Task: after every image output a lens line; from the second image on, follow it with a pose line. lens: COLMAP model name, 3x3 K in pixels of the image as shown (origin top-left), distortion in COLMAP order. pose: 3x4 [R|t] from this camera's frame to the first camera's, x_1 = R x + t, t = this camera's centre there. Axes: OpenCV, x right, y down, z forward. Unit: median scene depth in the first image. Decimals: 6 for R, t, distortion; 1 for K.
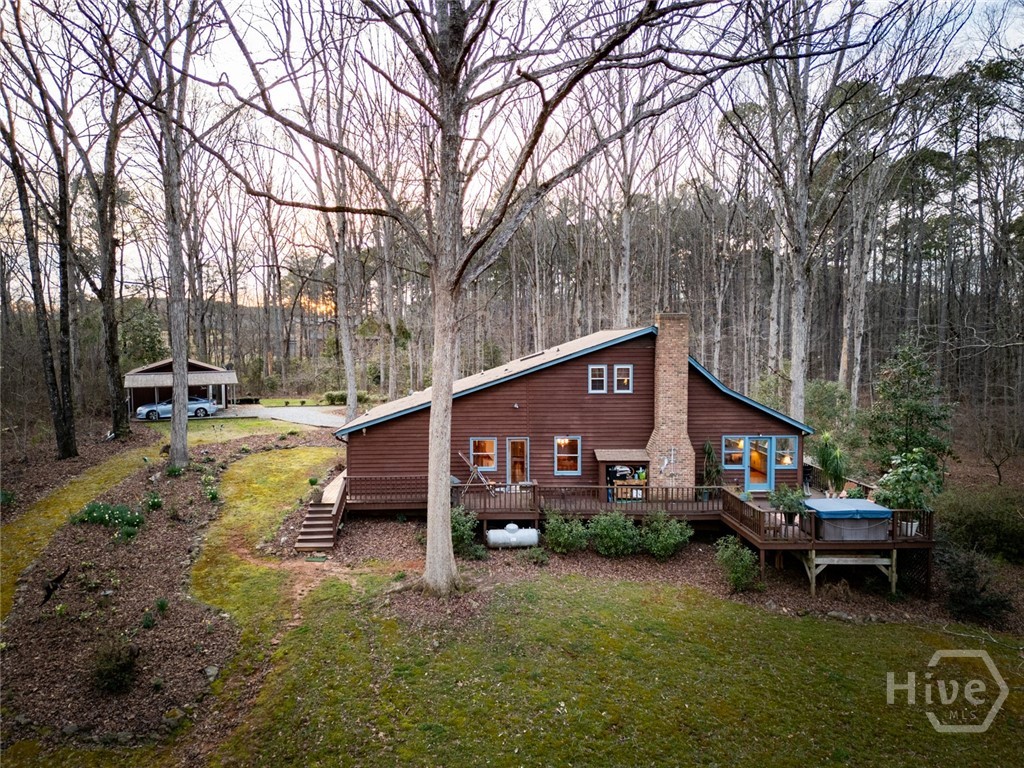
lens RADIAL K [[741.2, 0, 512.0], [0, 741.2, 384.0], [0, 0, 1]] dist [0.059243, -0.004282]
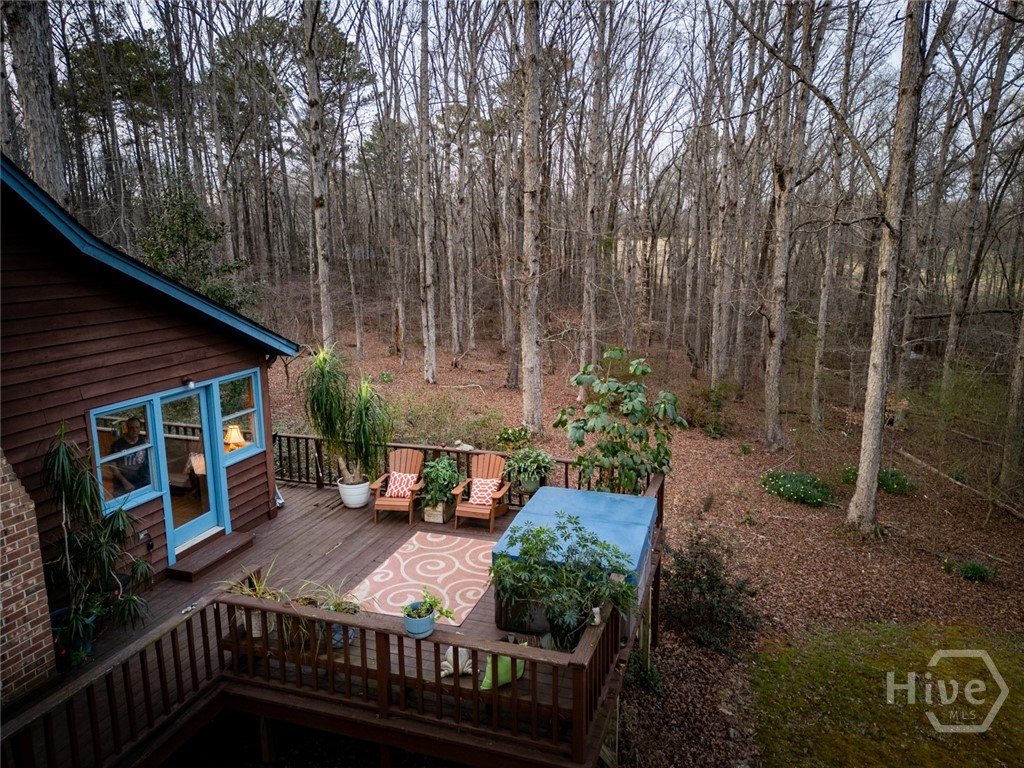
lens RADIAL K [[741.2, 0, 512.0], [0, 741.2, 384.0], [0, 0, 1]] dist [0.059243, -0.004282]
pose [[0.348017, -0.186032, 0.918845, 0.074690], [0.057859, 0.982507, 0.177007, 0.017369], [-0.935701, -0.008438, 0.352693, 0.760514]]
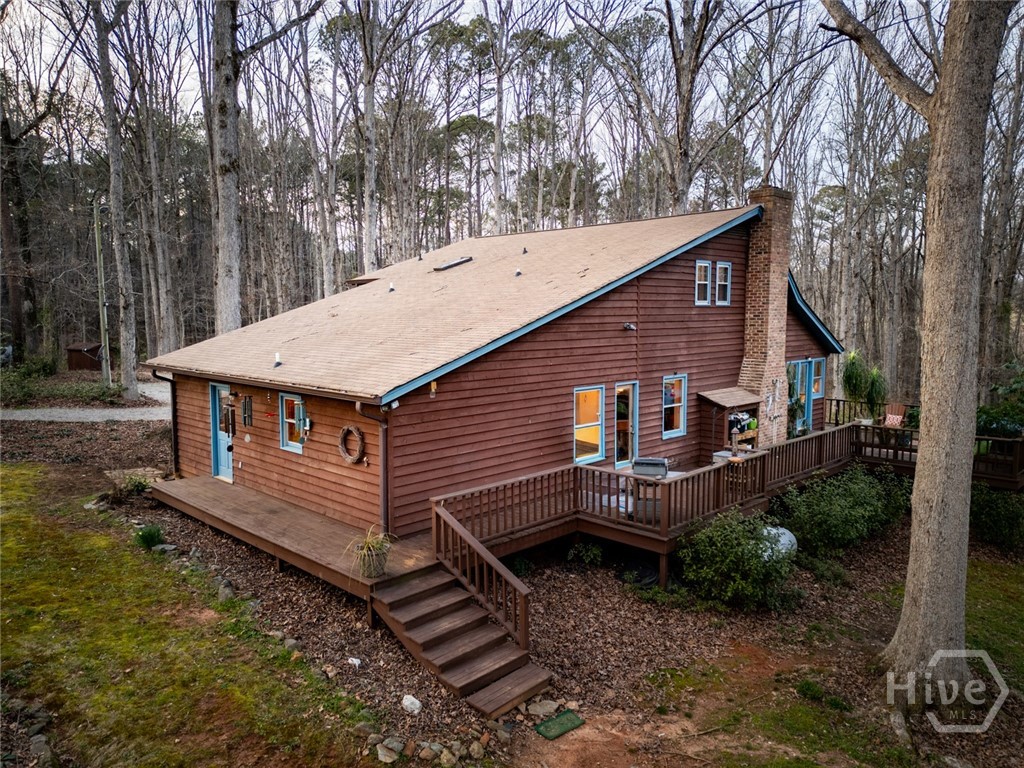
lens RADIAL K [[741.2, 0, 512.0], [0, 741.2, 384.0], [0, 0, 1]] dist [0.059243, -0.004282]
pose [[0.715267, -0.069937, 0.695343, -0.467092], [0.037541, 0.997388, 0.061700, 0.035069], [-0.697842, -0.018029, 0.716025, 0.659385]]
